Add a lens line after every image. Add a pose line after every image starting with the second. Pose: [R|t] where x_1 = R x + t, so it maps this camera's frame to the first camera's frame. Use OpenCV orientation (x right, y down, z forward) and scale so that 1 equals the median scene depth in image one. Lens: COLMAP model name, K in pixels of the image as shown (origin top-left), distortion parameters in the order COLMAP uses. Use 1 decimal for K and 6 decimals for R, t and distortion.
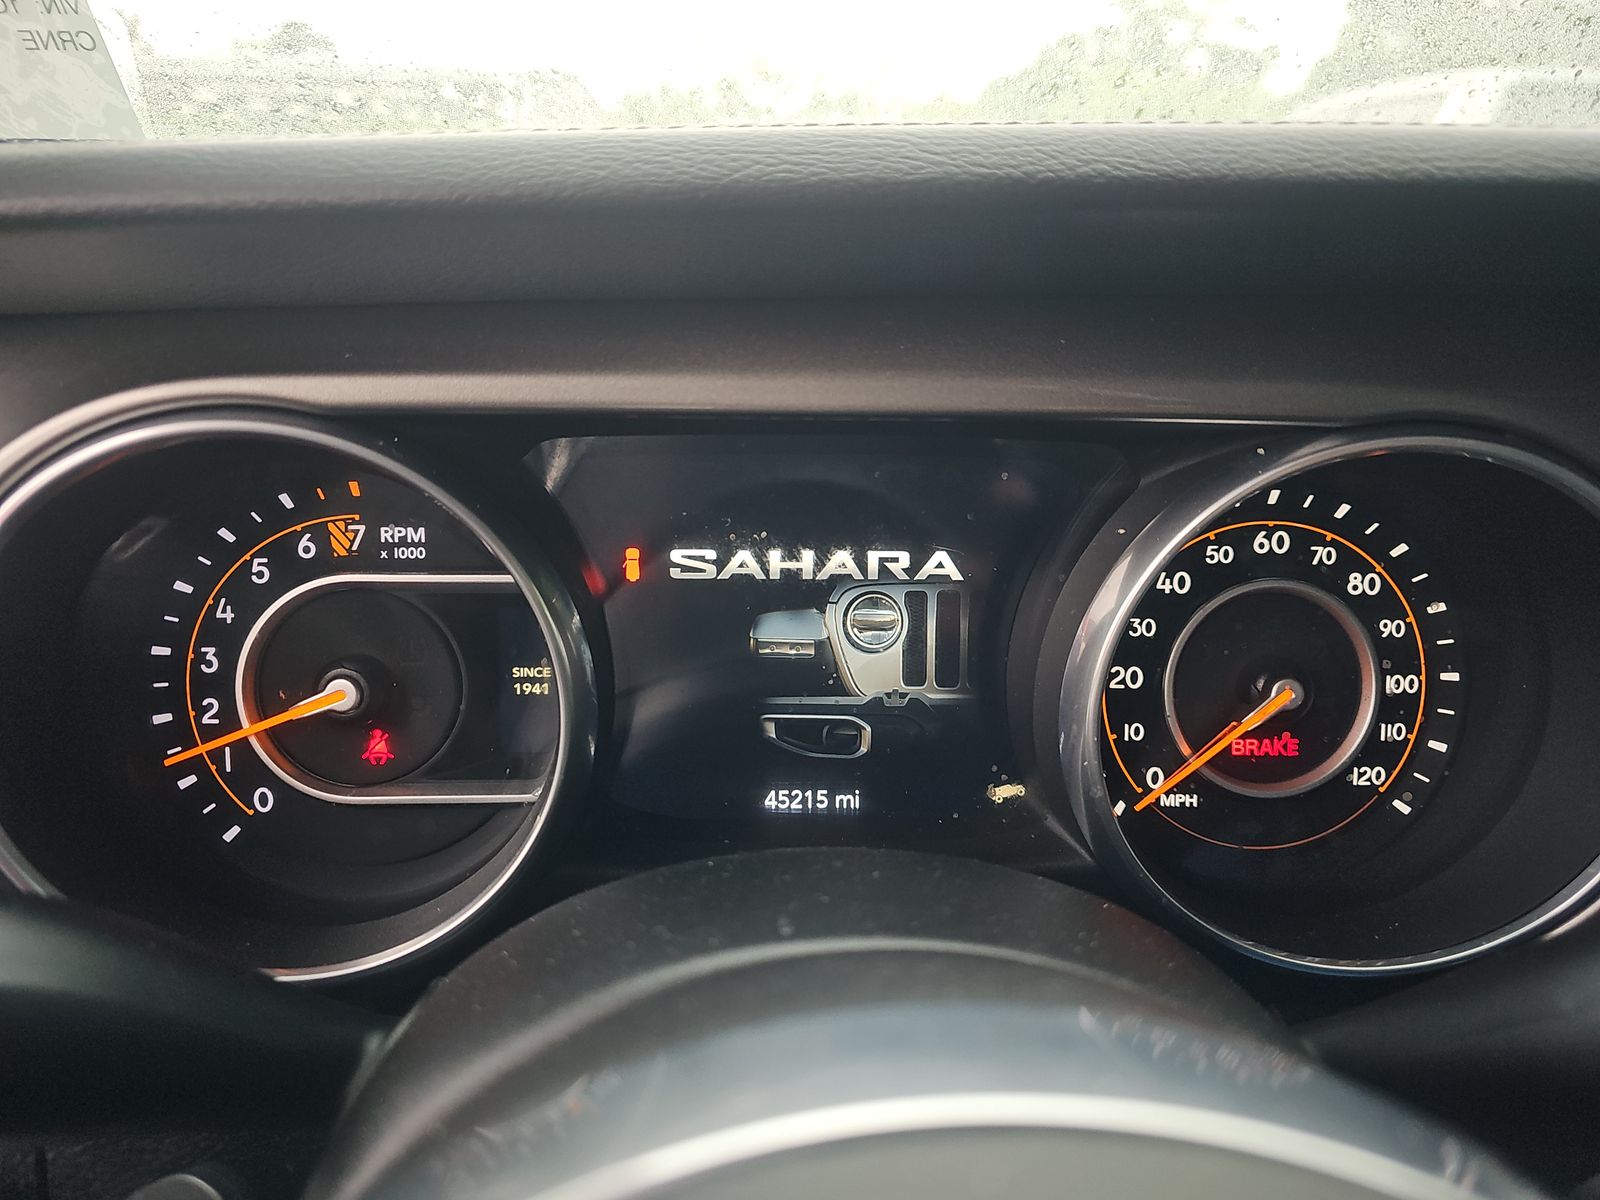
lens RADIAL K [[1076.5, 0, 804.1], [0, 1076.5, 597.6], [0, 0, 1]] dist [0.012090, -0.005093]
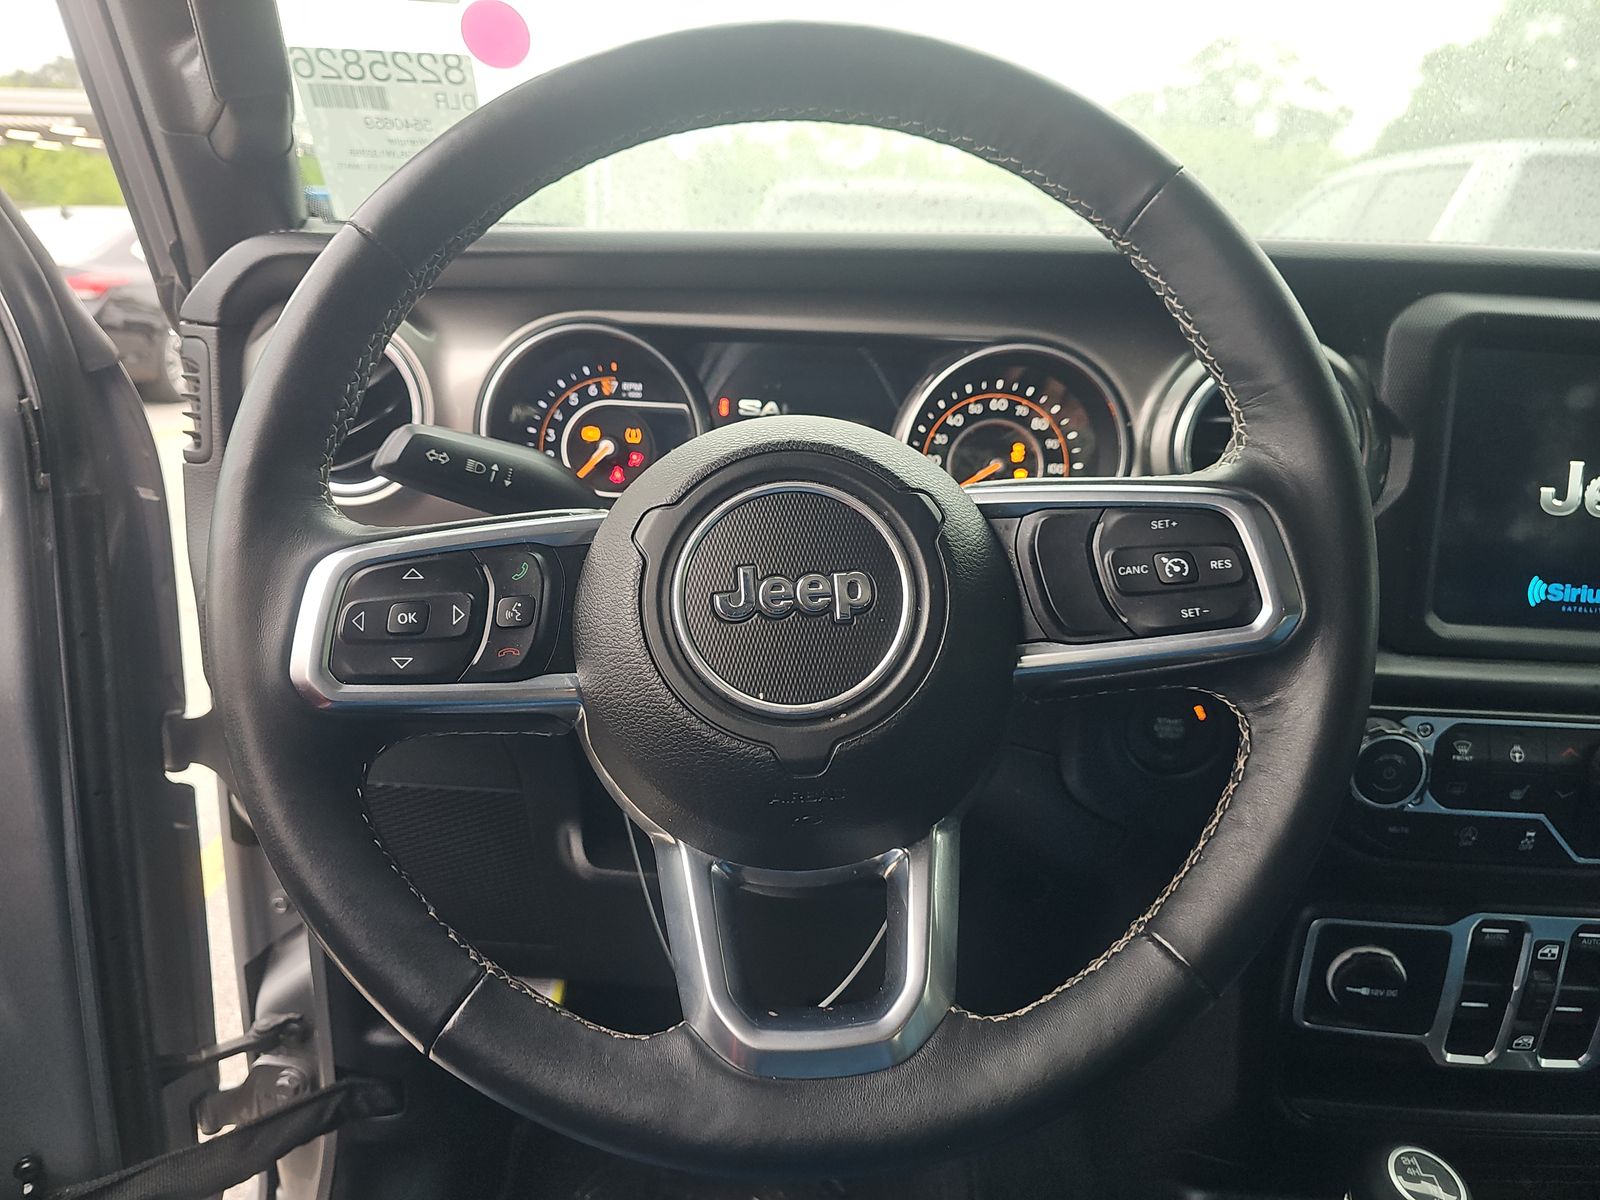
lens RADIAL K [[1064.8, 0, 767.7], [0, 1064.8, 601.8], [0, 0, 1]] dist [0.112377, -0.116197]
pose [[0.995464, 0.049422, -0.081299, 0.151625], [-0.052486, 0.997973, -0.035993, 0.493743], [0.079355, 0.040096, 0.996040, -1.354163]]
